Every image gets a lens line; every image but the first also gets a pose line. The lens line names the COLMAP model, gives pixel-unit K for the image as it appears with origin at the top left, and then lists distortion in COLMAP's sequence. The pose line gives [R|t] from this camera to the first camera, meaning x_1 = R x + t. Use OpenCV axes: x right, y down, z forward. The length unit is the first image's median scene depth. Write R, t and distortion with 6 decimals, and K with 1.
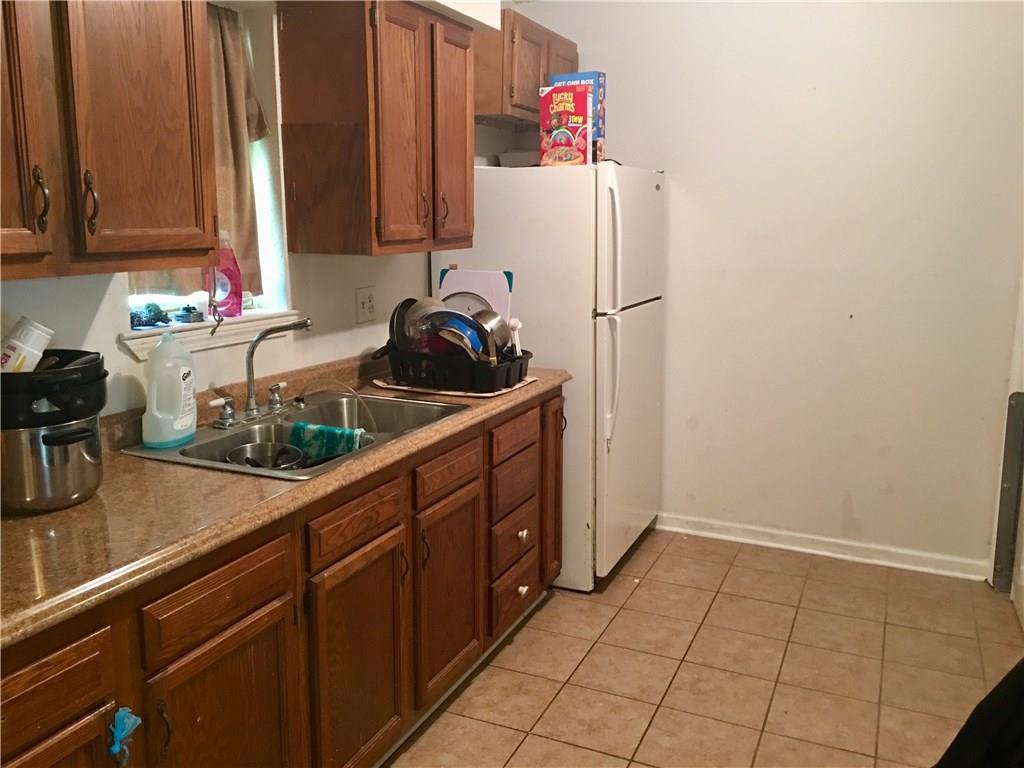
lens RADIAL K [[884.4, 0, 511.0], [0, 884.4, 380.2], [0, 0, 1]] dist [0.086621, -0.088923]
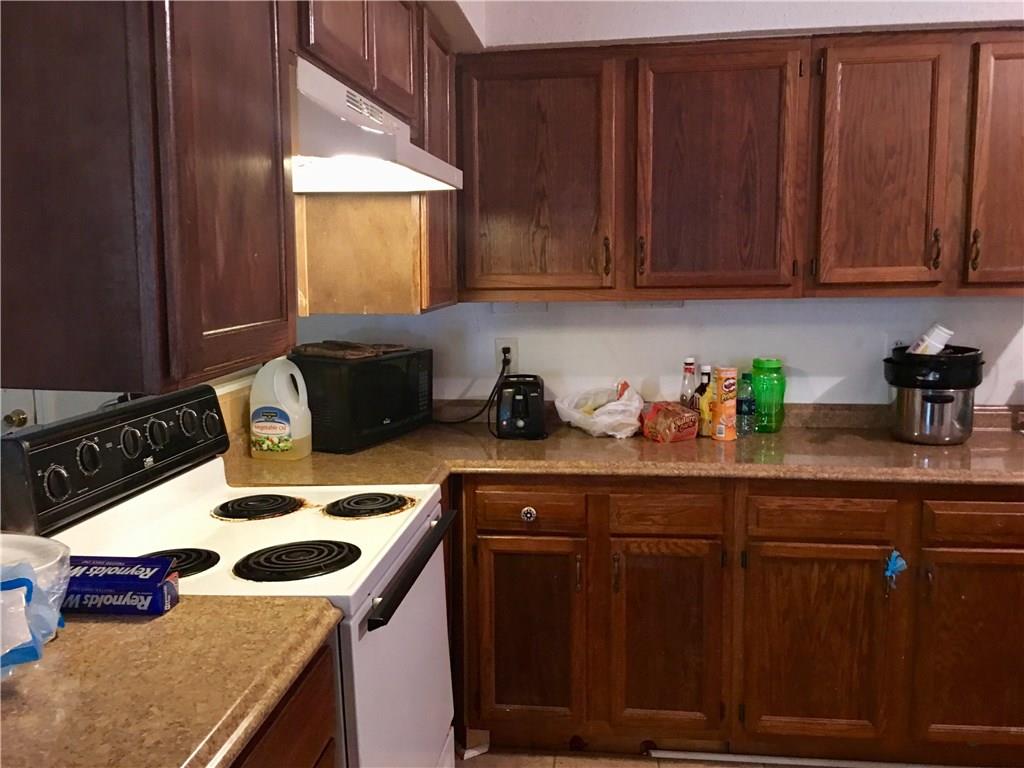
lens RADIAL K [[884.4, 0, 512.3], [0, 884.4, 382.2], [0, 0, 1]] dist [0.086621, -0.088923]
pose [[0.309505, 0.115916, -0.943806, 0.775269], [-0.166833, 0.983766, 0.066113, 0.057167], [0.936148, 0.136996, 0.323819, -0.215471]]
